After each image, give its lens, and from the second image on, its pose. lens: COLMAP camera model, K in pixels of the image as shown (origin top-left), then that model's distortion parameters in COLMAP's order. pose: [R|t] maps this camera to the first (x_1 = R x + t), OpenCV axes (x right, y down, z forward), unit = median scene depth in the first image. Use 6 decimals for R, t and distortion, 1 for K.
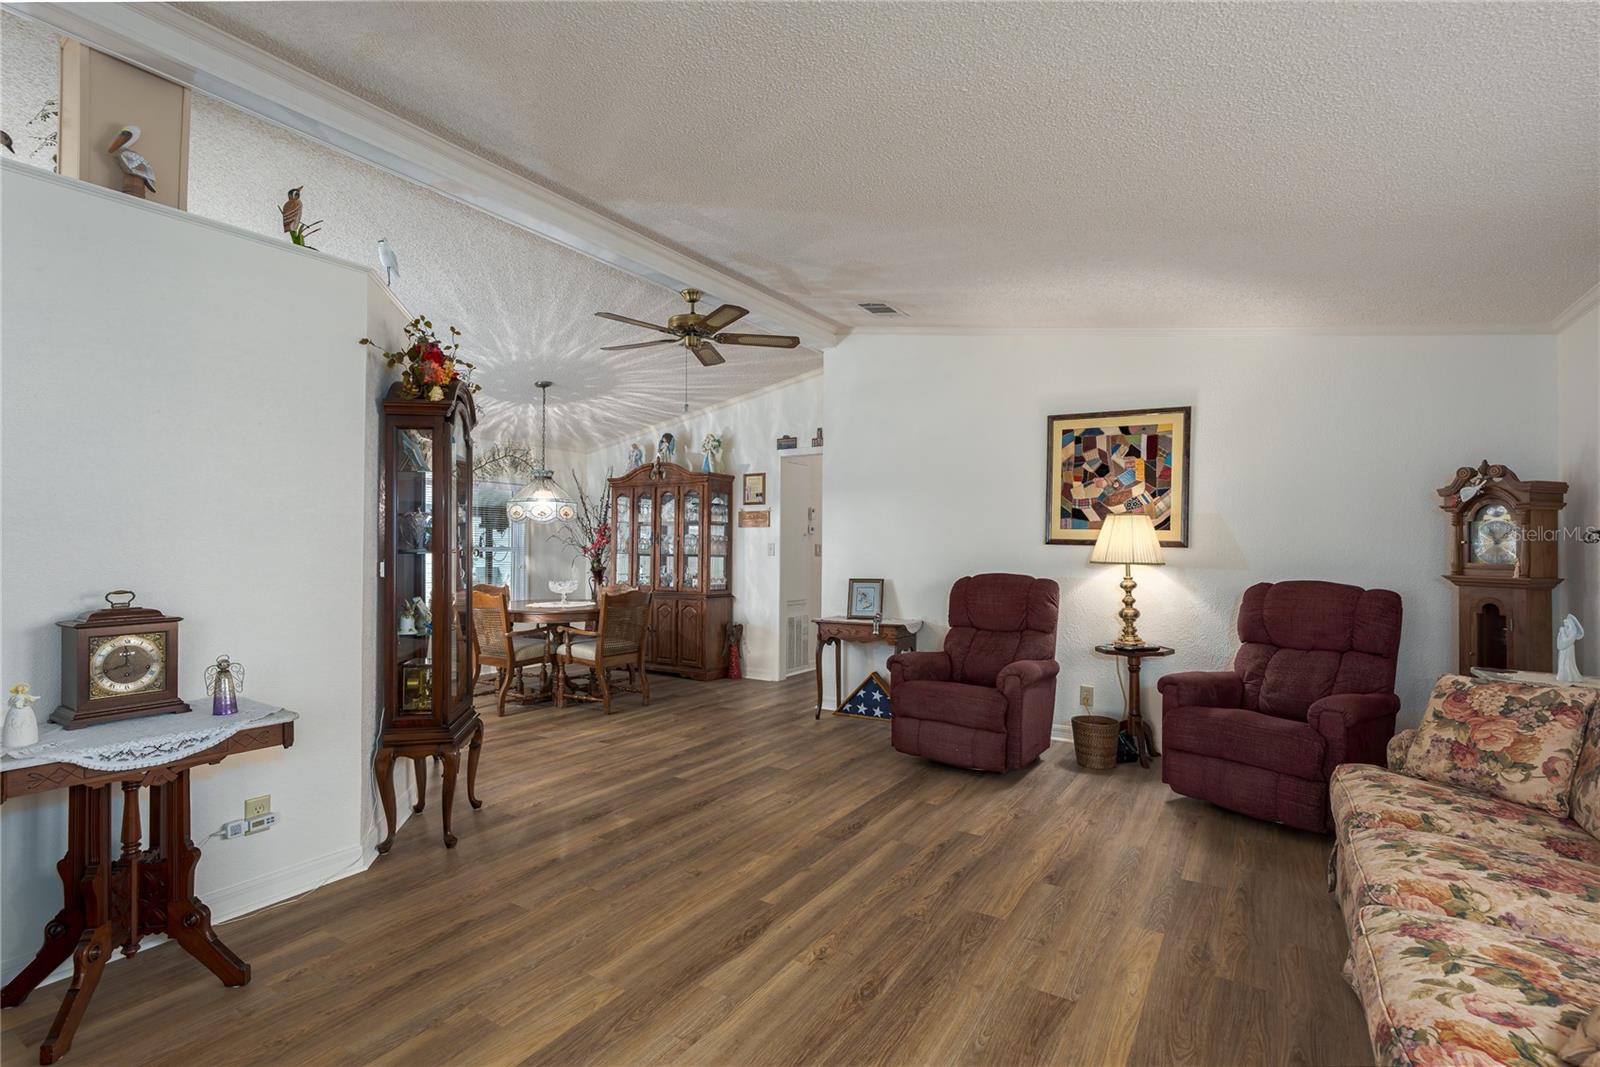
lens RADIAL K [[759.8, 0, 778.6], [0, 759.8, 537.3], [0, 0, 1]] dist [-0.003118, 0.000458]
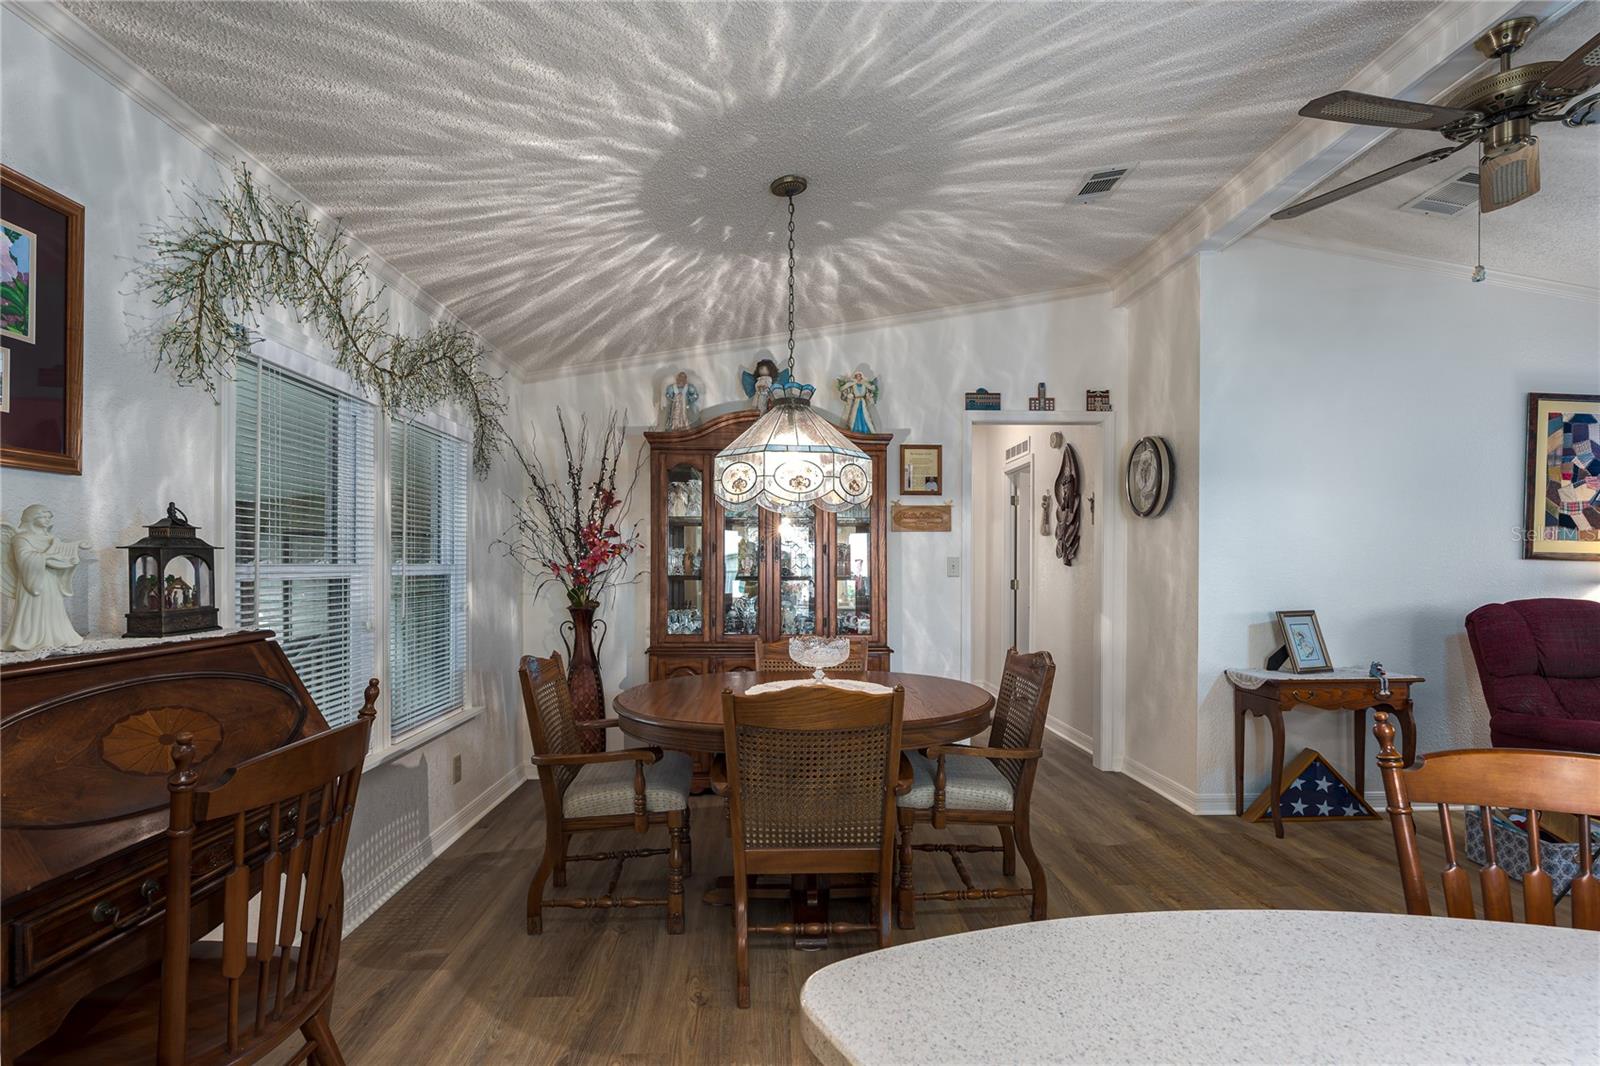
lens RADIAL K [[781.0, 0, 786.9], [0, 781.0, 566.1], [0, 0, 1]] dist [-0.001438, 0.000003]
pose [[0.805557, -0.004397, 0.592502, -0.741786], [-0.005606, 0.999871, 0.015042, 0.008978], [-0.592492, -0.015438, 0.805428, 0.819876]]
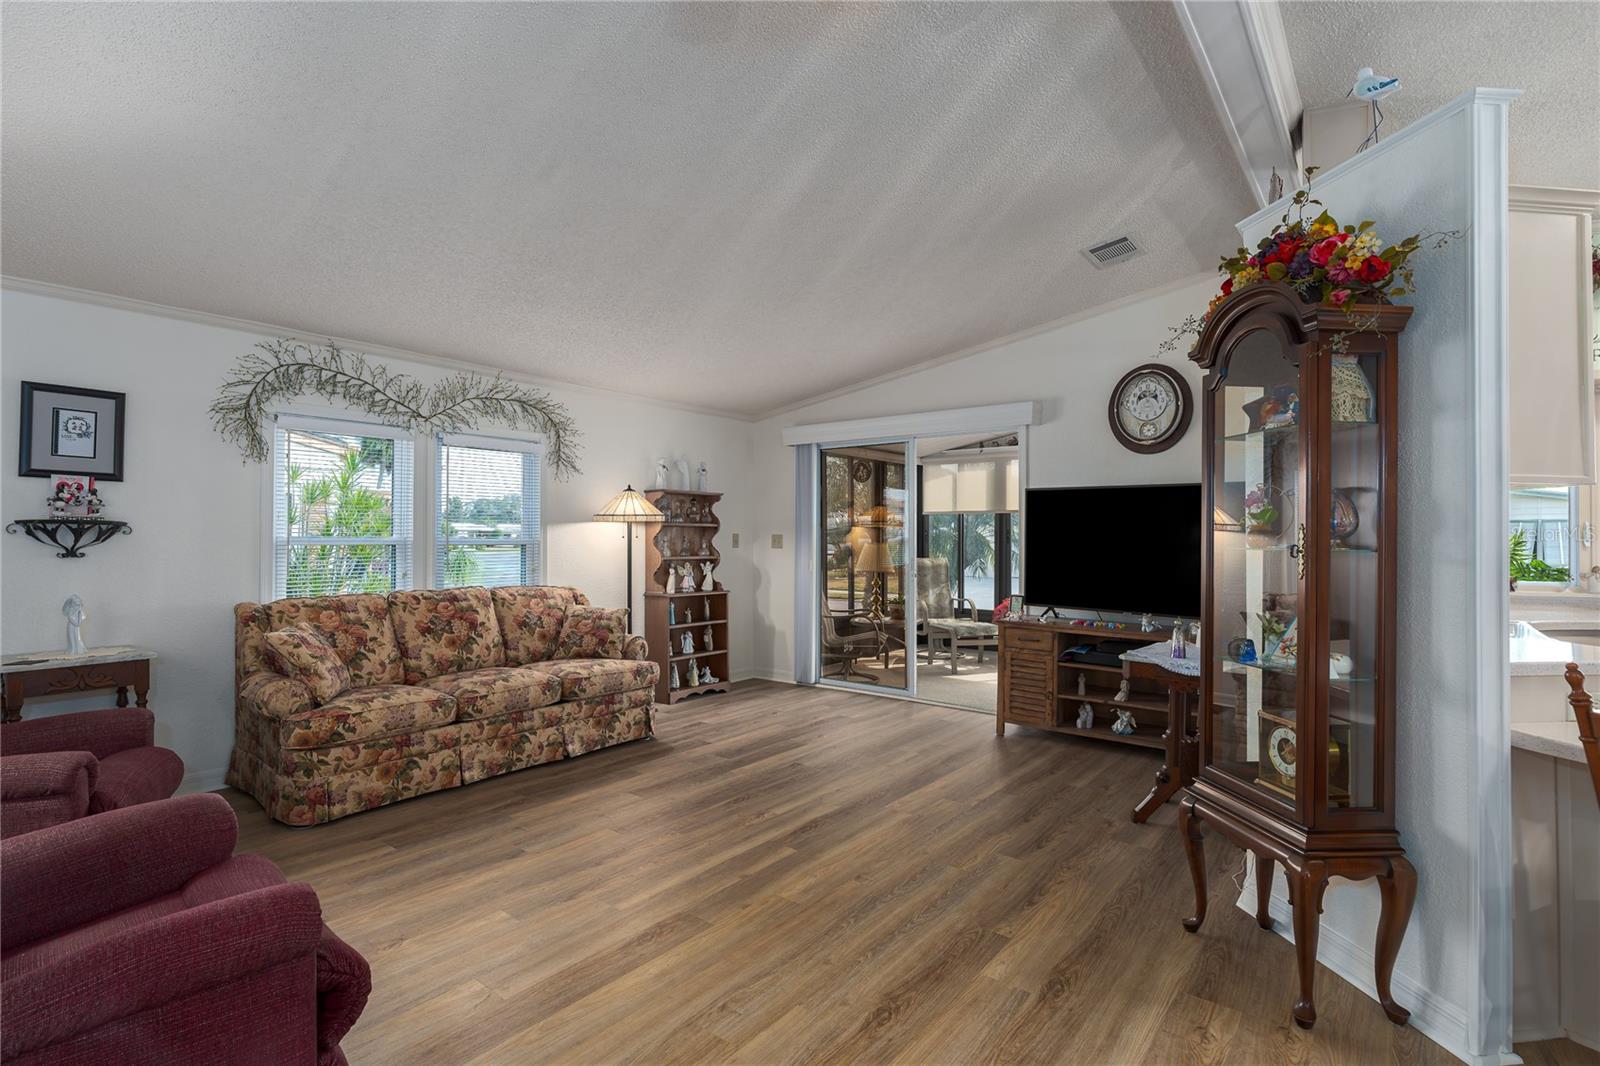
lens RADIAL K [[759.8, 0, 778.6], [0, 759.8, 536.8], [0, 0, 1]] dist [-0.003118, 0.000458]
pose [[-0.995071, -0.004573, 0.099058, -0.058804], [-0.006294, 0.999835, -0.017069, 0.016753], [-0.098964, -0.017608, -0.994935, 1.172530]]
